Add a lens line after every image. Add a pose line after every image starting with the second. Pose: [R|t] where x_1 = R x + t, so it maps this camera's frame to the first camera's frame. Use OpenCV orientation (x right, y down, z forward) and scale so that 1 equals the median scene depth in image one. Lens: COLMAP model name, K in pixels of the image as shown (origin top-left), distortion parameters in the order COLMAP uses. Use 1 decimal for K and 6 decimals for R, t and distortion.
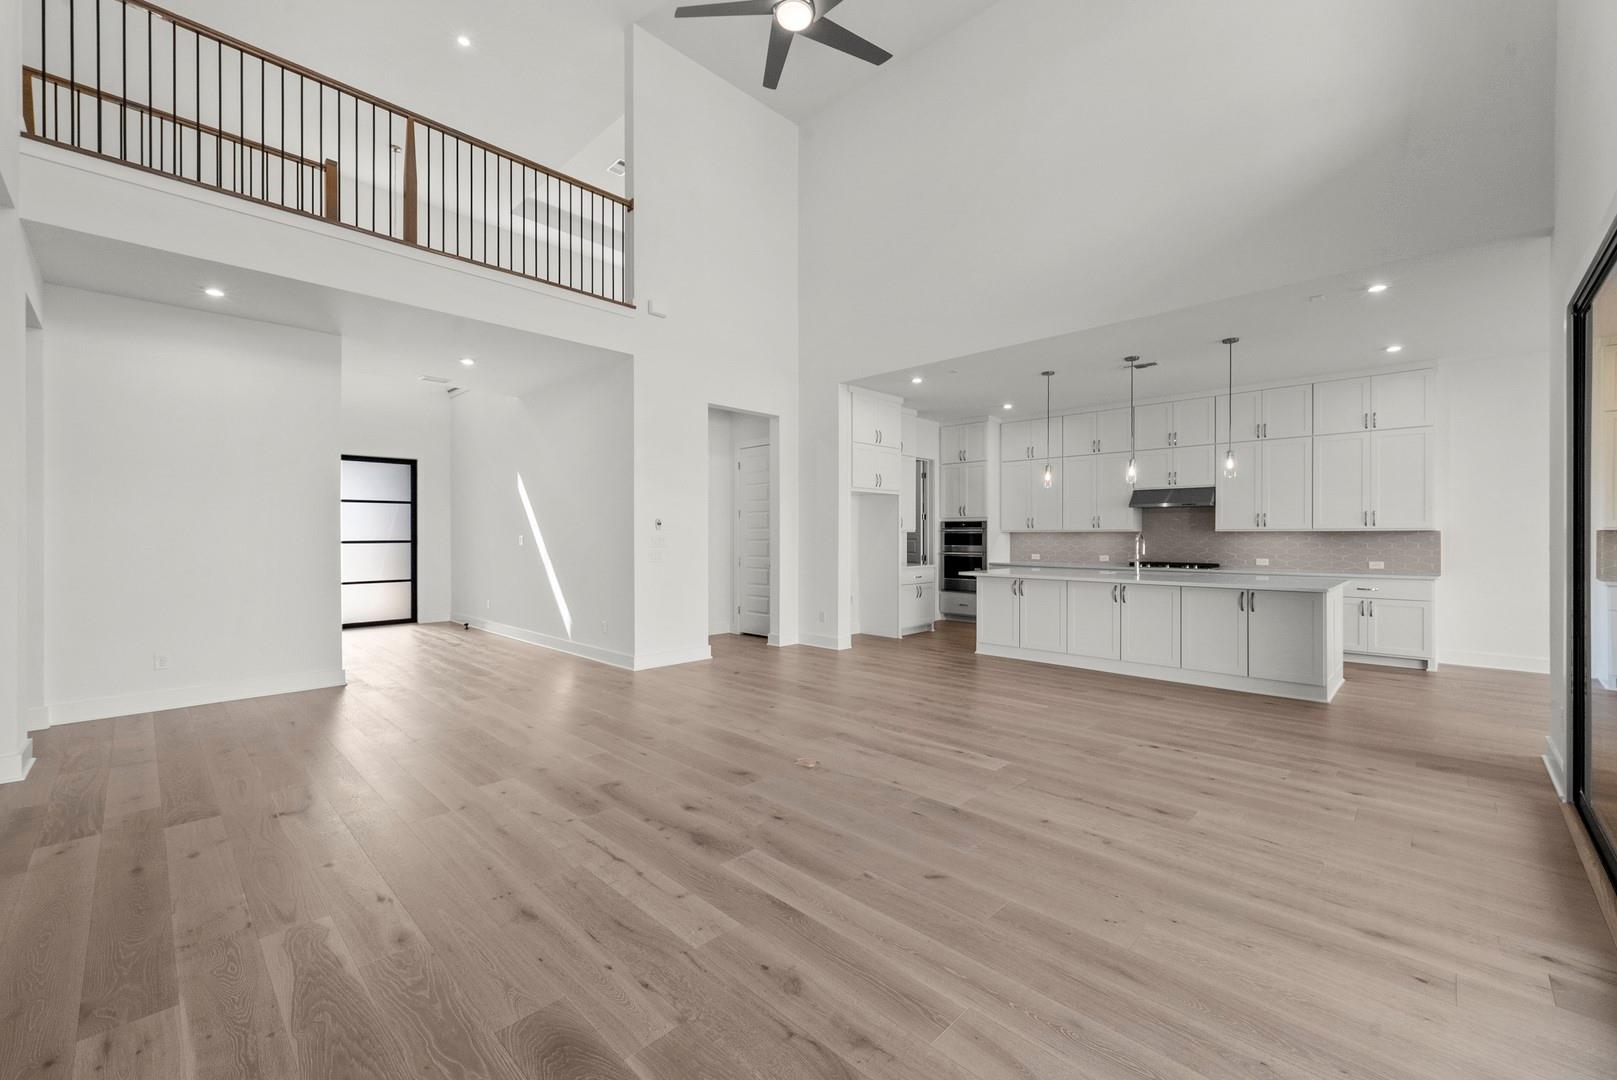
lens RADIAL K [[658.1, 0, 804.5], [0, 658.1, 535.4], [0, 0, 1]] dist [0.002413, -0.000017]
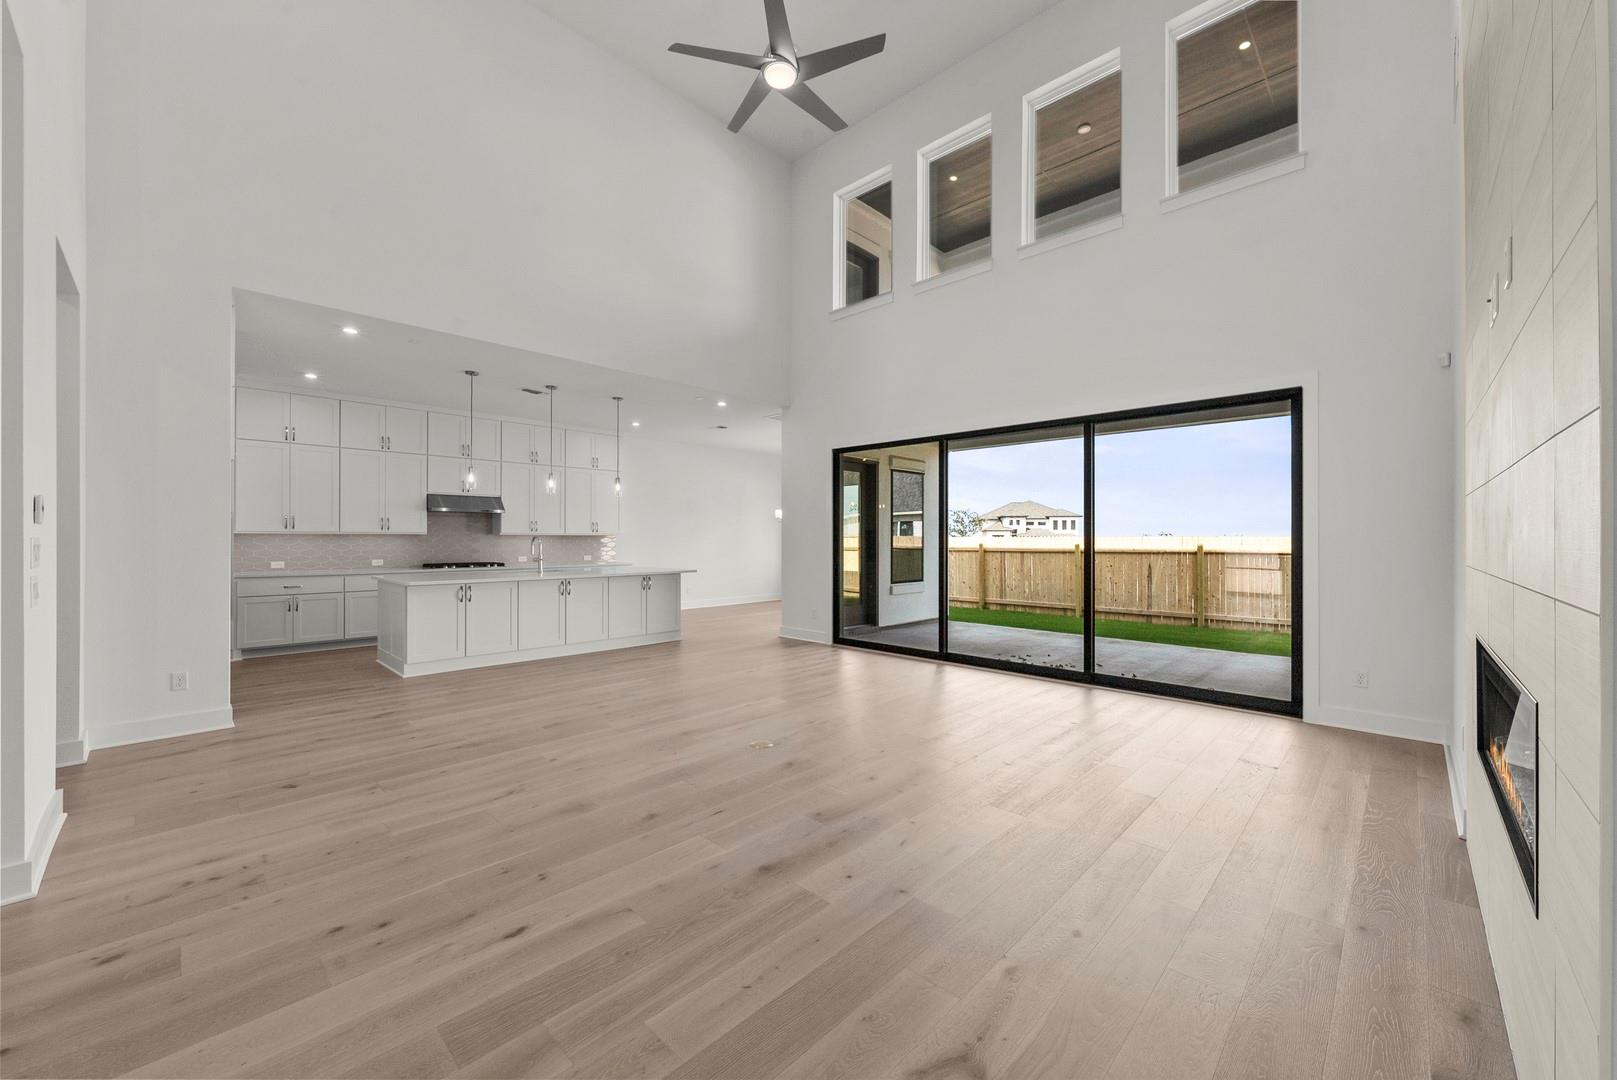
lens RADIAL K [[618.4, 0, 820.1], [0, 618.4, 537.5], [0, 0, 1]] dist [-0.012384, -0.000022]
pose [[-0.019924, 0.002169, 0.999799, -0.586061], [-0.001284, 0.999997, -0.002195, 0.000412], [-0.999801, -0.001328, -0.019921, 0.526138]]
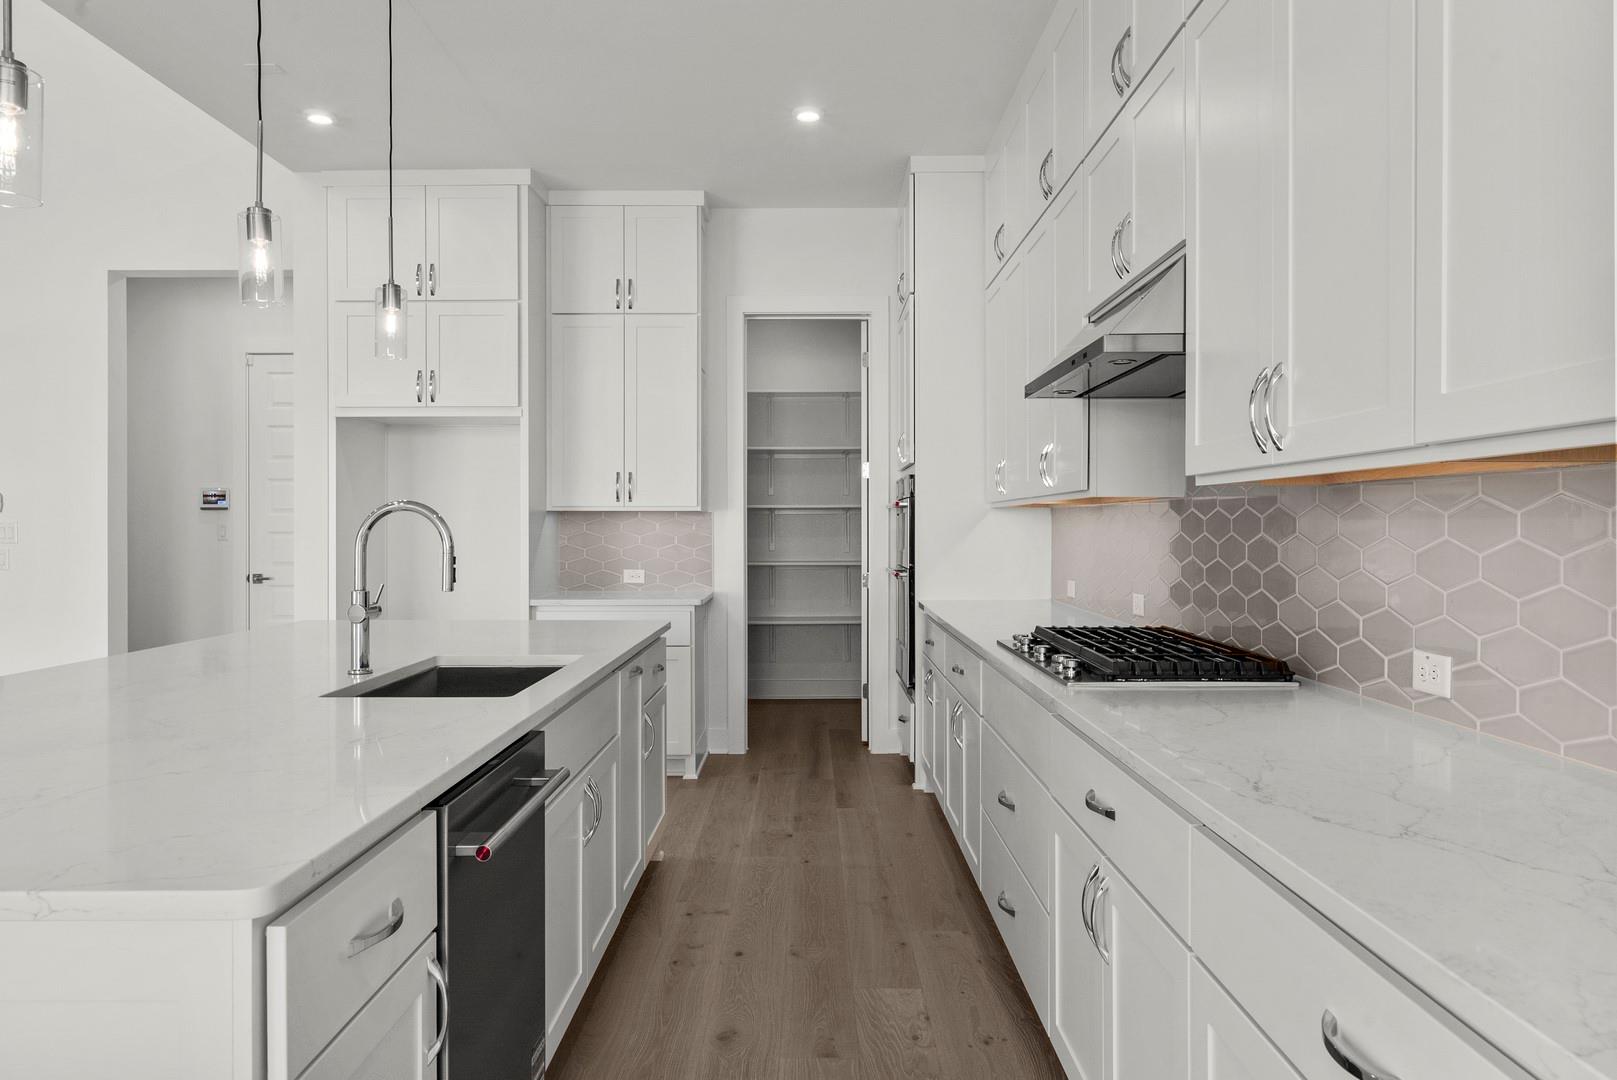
lens RADIAL K [[1082.9, 0, 800.5], [0, 1082.9, 535.3], [0, 0, 1]] dist [0.003858, -0.001275]
pose [[0.703446, 0.003471, -0.710740, 0.901297], [0.005427, 0.999933, 0.010255, 0.003530], [0.710728, -0.011071, 0.703380, 0.822748]]
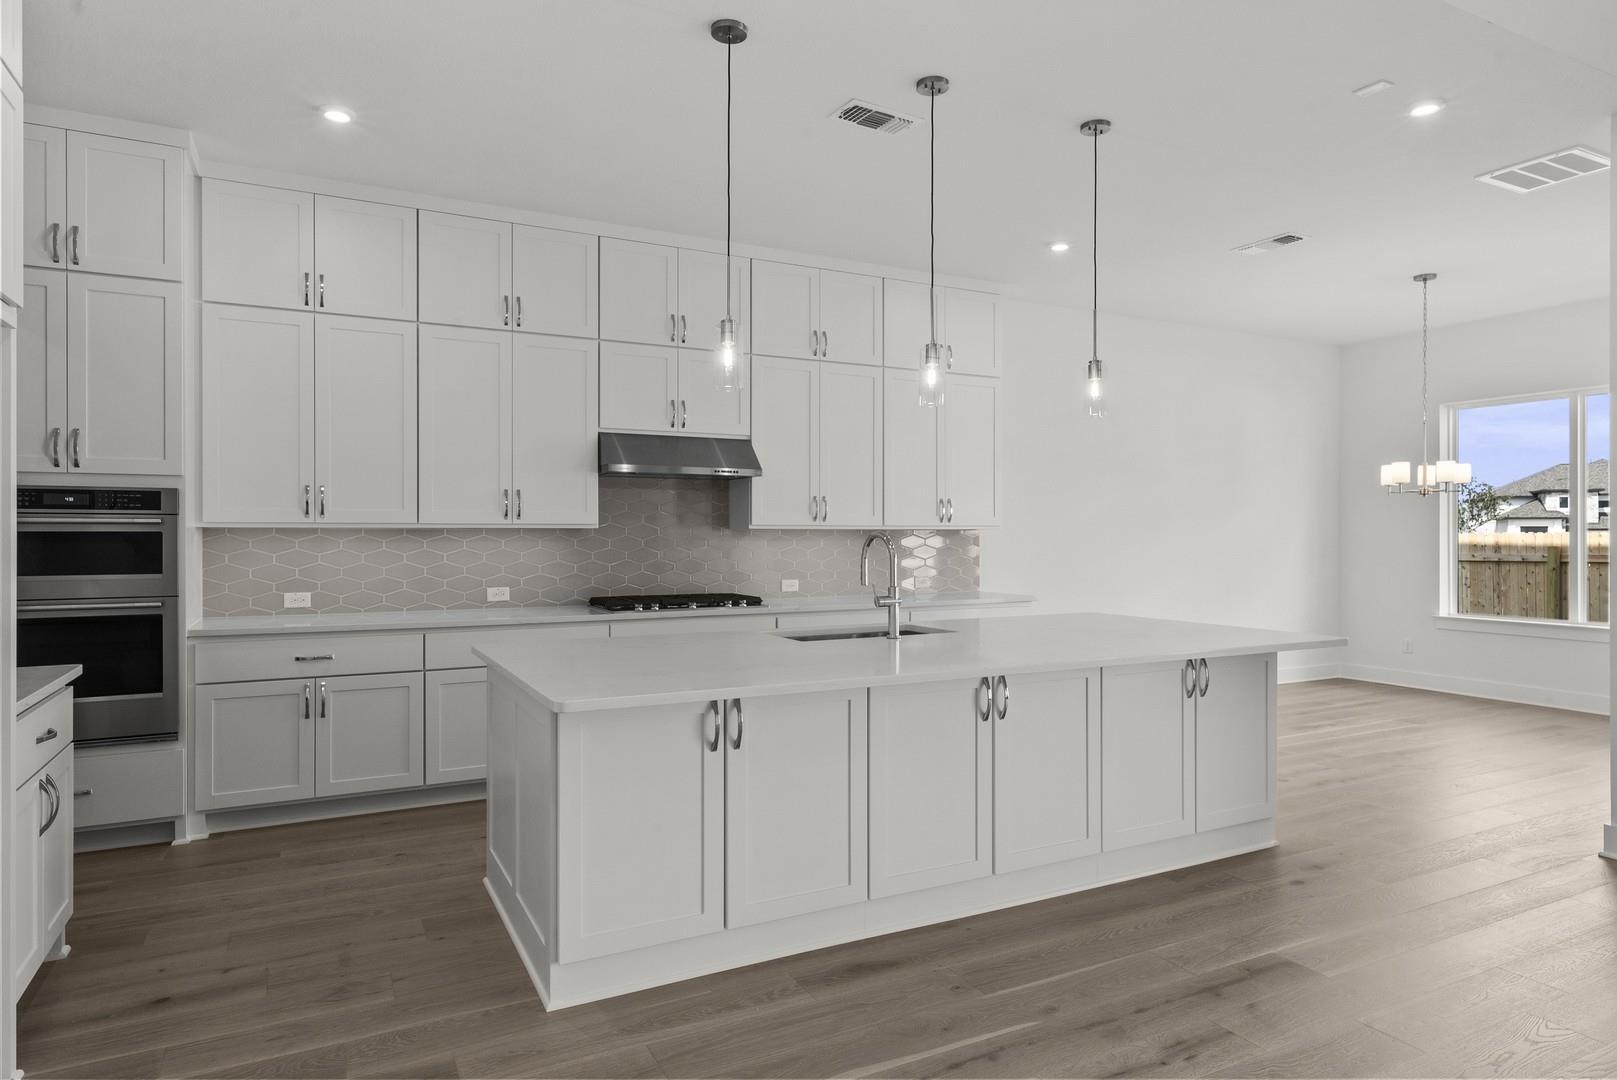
lens RADIAL K [[954.5, 0, 810.0], [0, 954.5, 538.1], [0, 0, 1]] dist [-0.001807, -0.000349]
pose [[0.307191, -0.004080, 0.951639, -0.059850], [-0.000378, 0.999990, 0.004409, -0.003040], [-0.951648, -0.001715, 0.307186, 0.865266]]
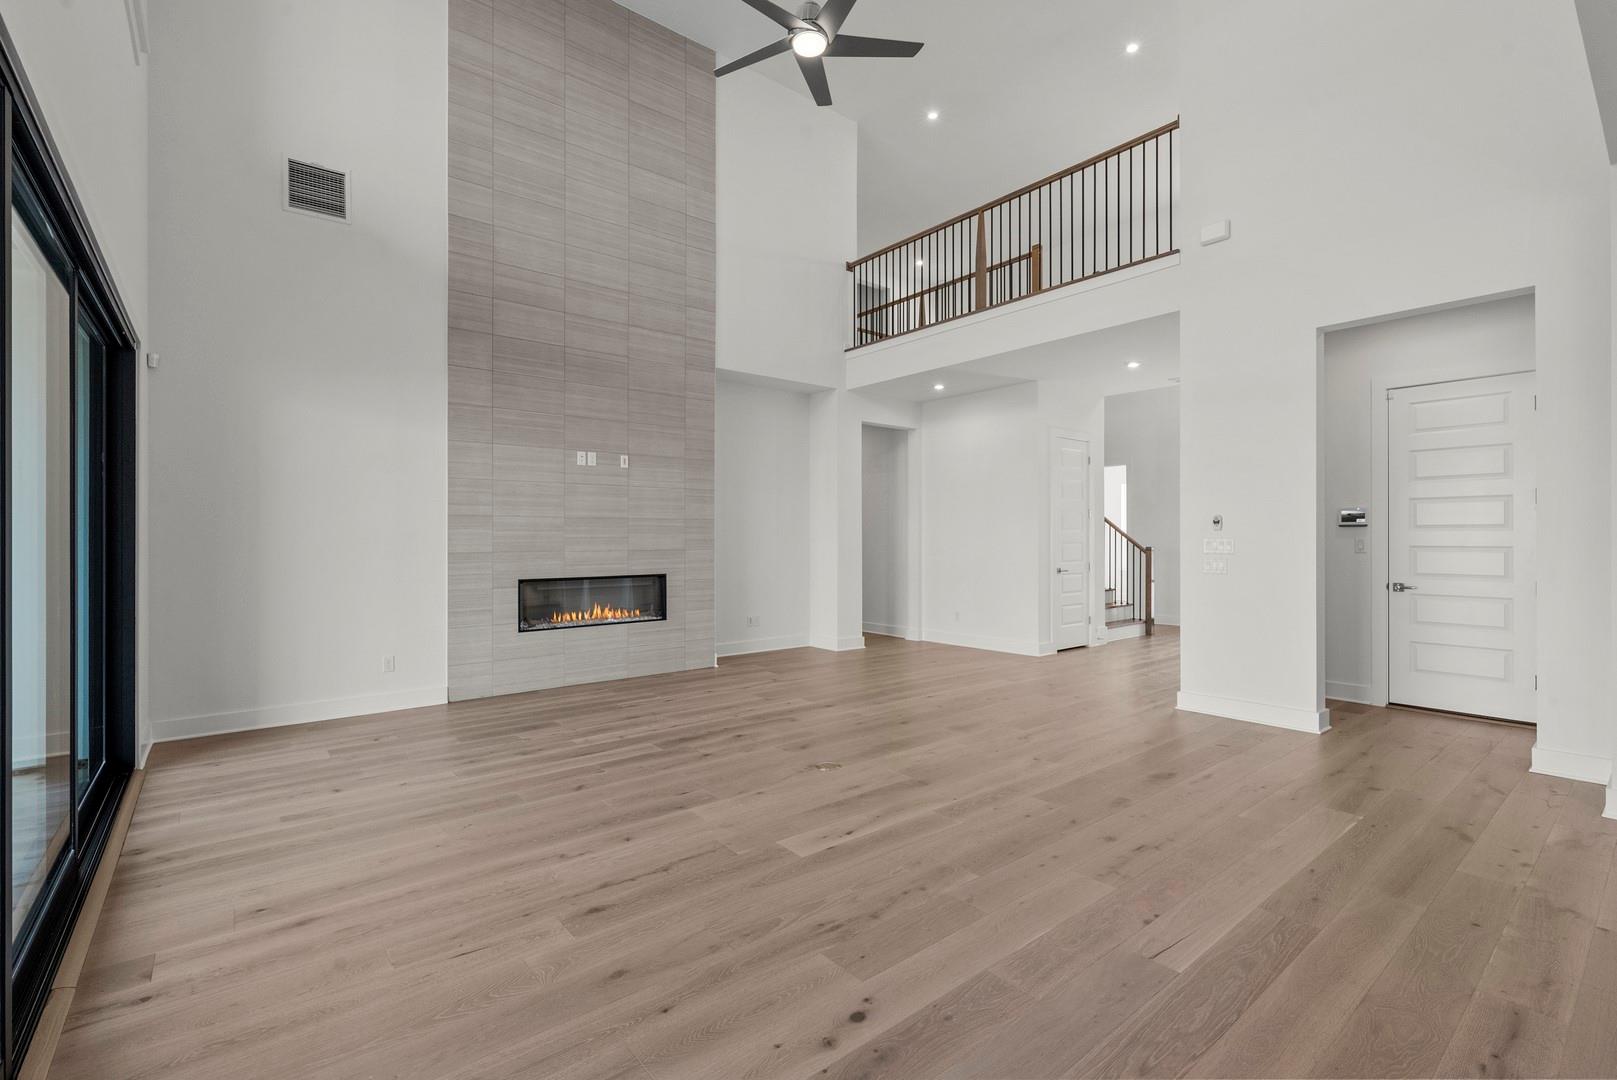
lens RADIAL K [[722.0, 0, 809.9], [0, 722.0, 535.2], [0, 0, 1]] dist [0.002494, 0.000373]
pose [[-0.114645, -0.005286, -0.993392, 0.621312], [0.000047, 0.999986, -0.005326, 0.000685], [0.993406, -0.000658, -0.114643, 0.625284]]
